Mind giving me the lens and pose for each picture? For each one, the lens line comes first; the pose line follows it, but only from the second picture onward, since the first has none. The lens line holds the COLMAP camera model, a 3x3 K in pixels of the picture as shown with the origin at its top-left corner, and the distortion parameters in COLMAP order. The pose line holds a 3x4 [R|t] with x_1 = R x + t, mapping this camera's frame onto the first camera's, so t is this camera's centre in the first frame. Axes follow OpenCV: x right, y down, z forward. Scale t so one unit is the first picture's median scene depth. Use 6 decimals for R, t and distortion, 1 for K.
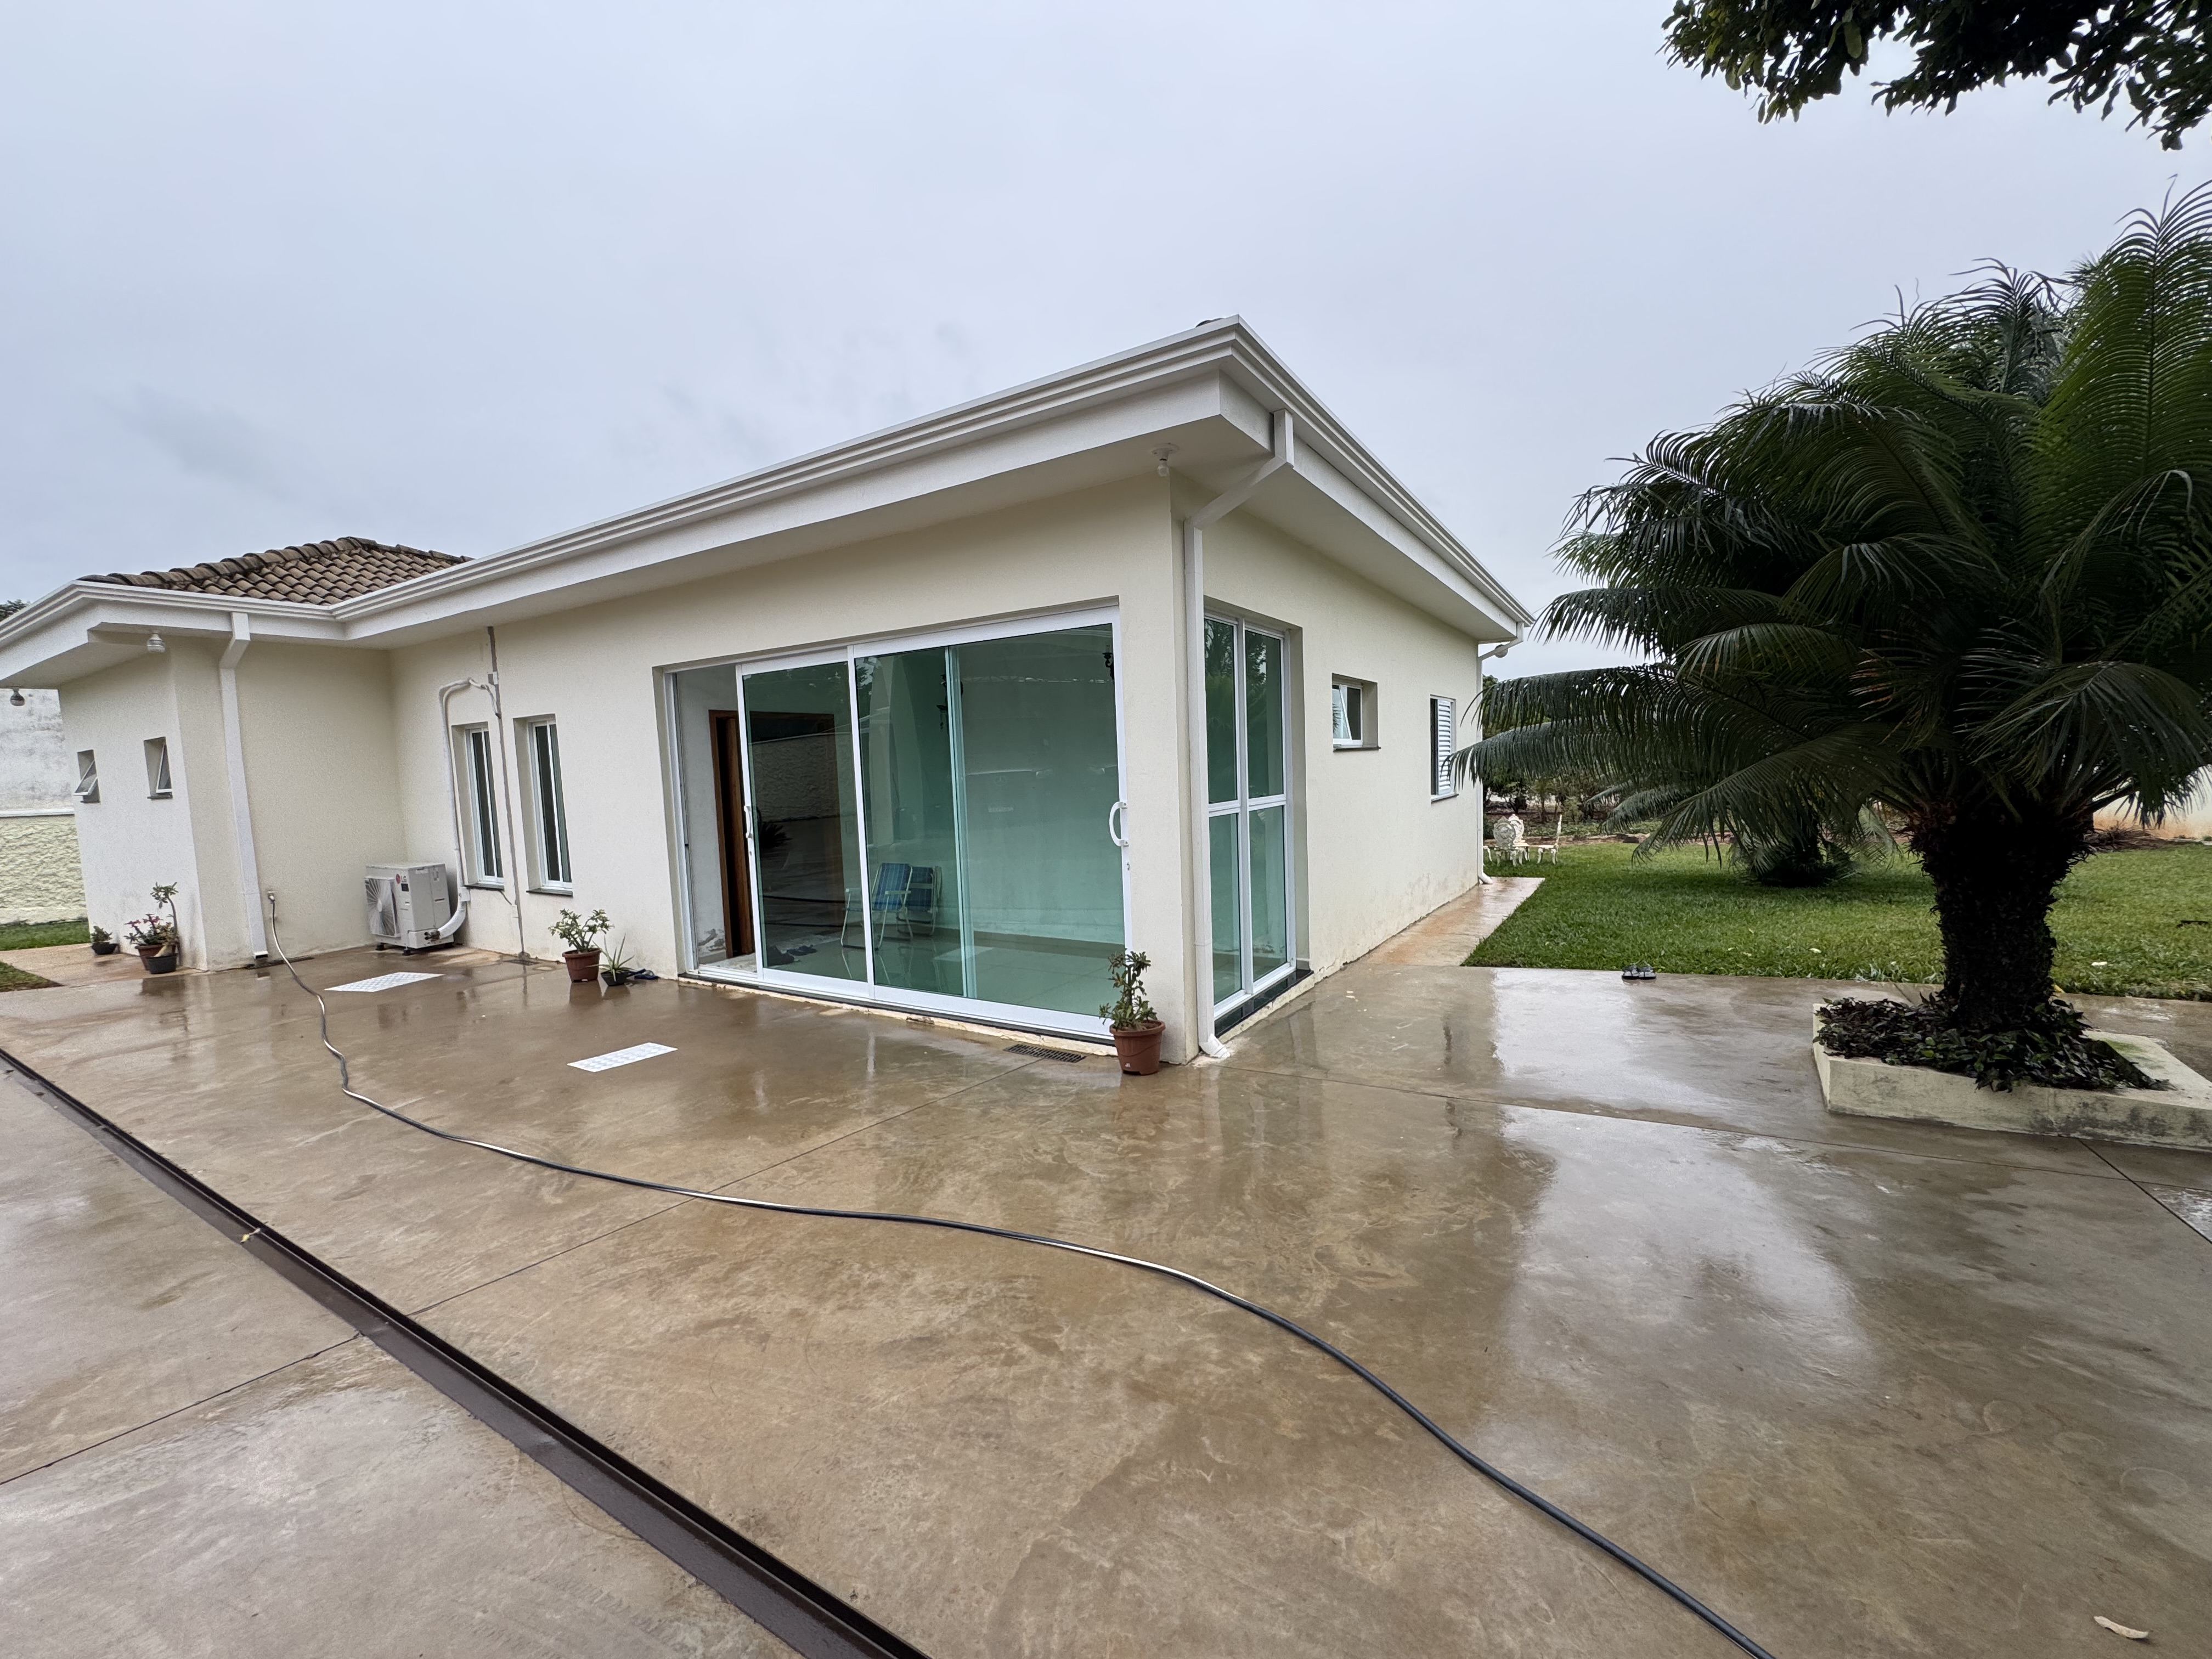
lens RADIAL K [[882.3, 0, 1106.0], [0, 882.3, 829.5], [0, 0, 1]] dist [-0.001418, -0.000153]
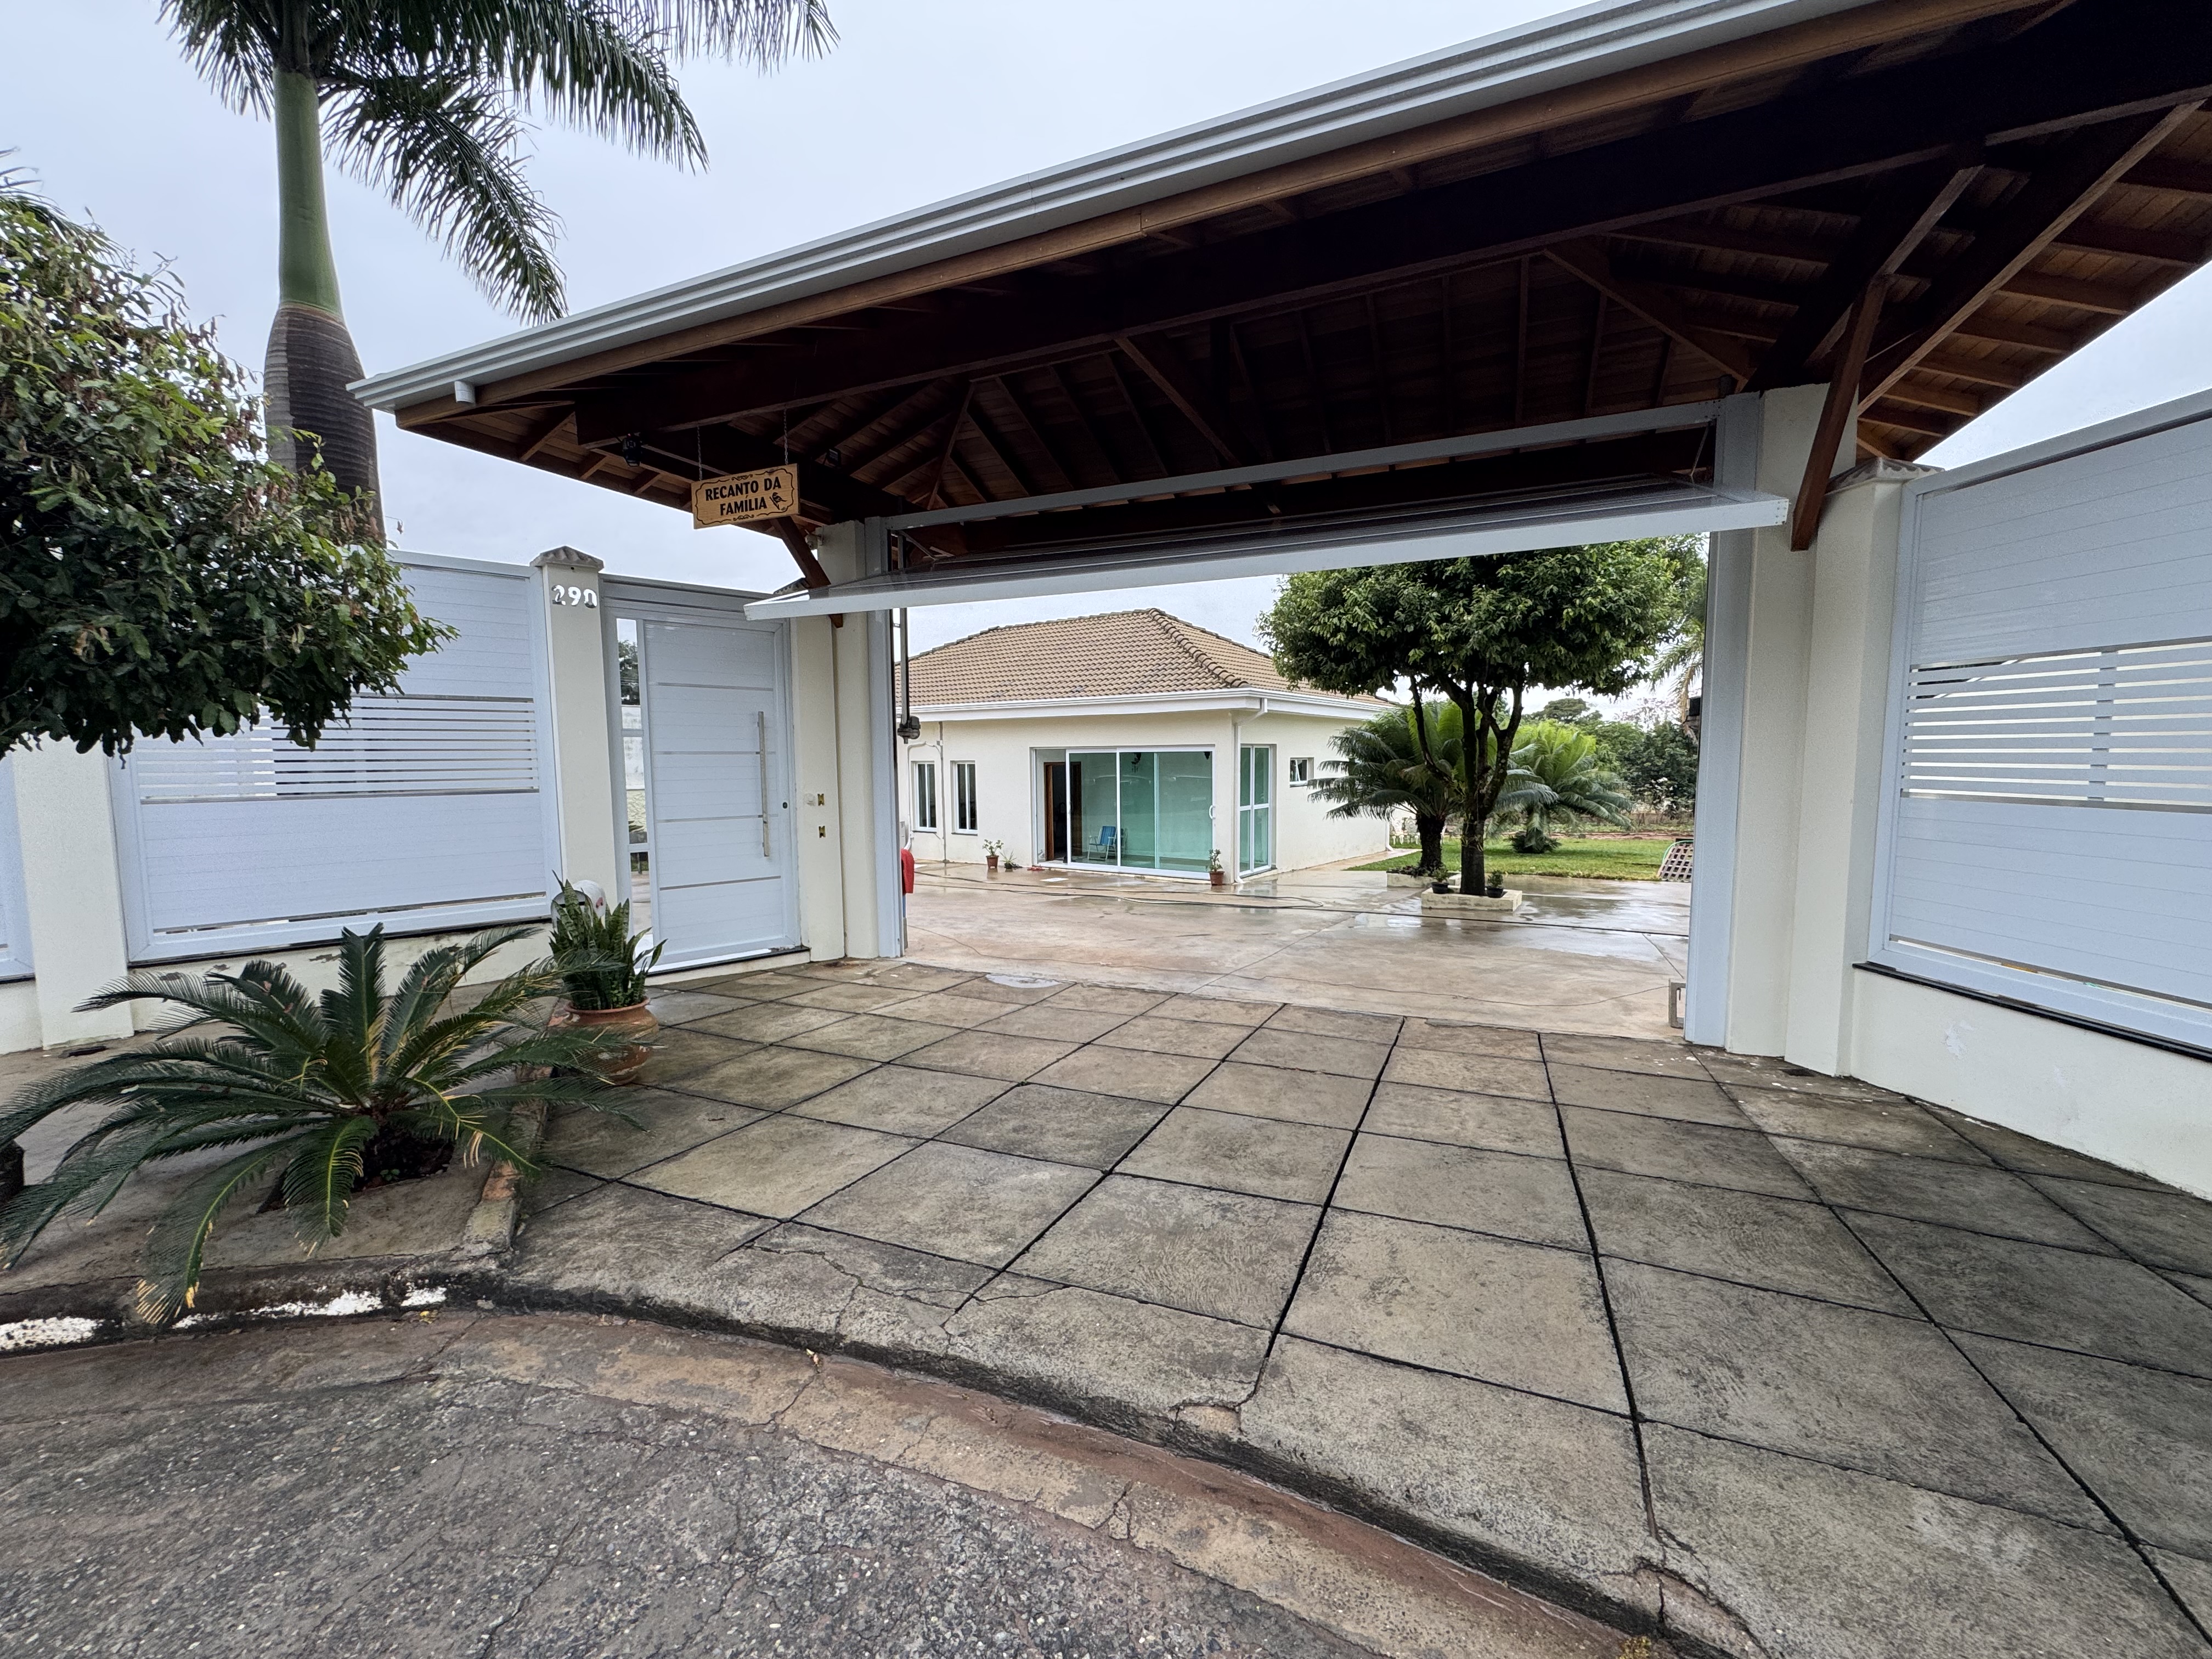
lens RADIAL K [[882.3, 0, 1106.0], [0, 882.3, 829.5], [0, 0, 1]] dist [-0.001418, -0.000153]
pose [[0.998389, 0.032369, -0.046600, -0.149242], [-0.031874, 0.999428, 0.011324, 0.022749], [0.046940, -0.009820, 0.998849, -1.523747]]
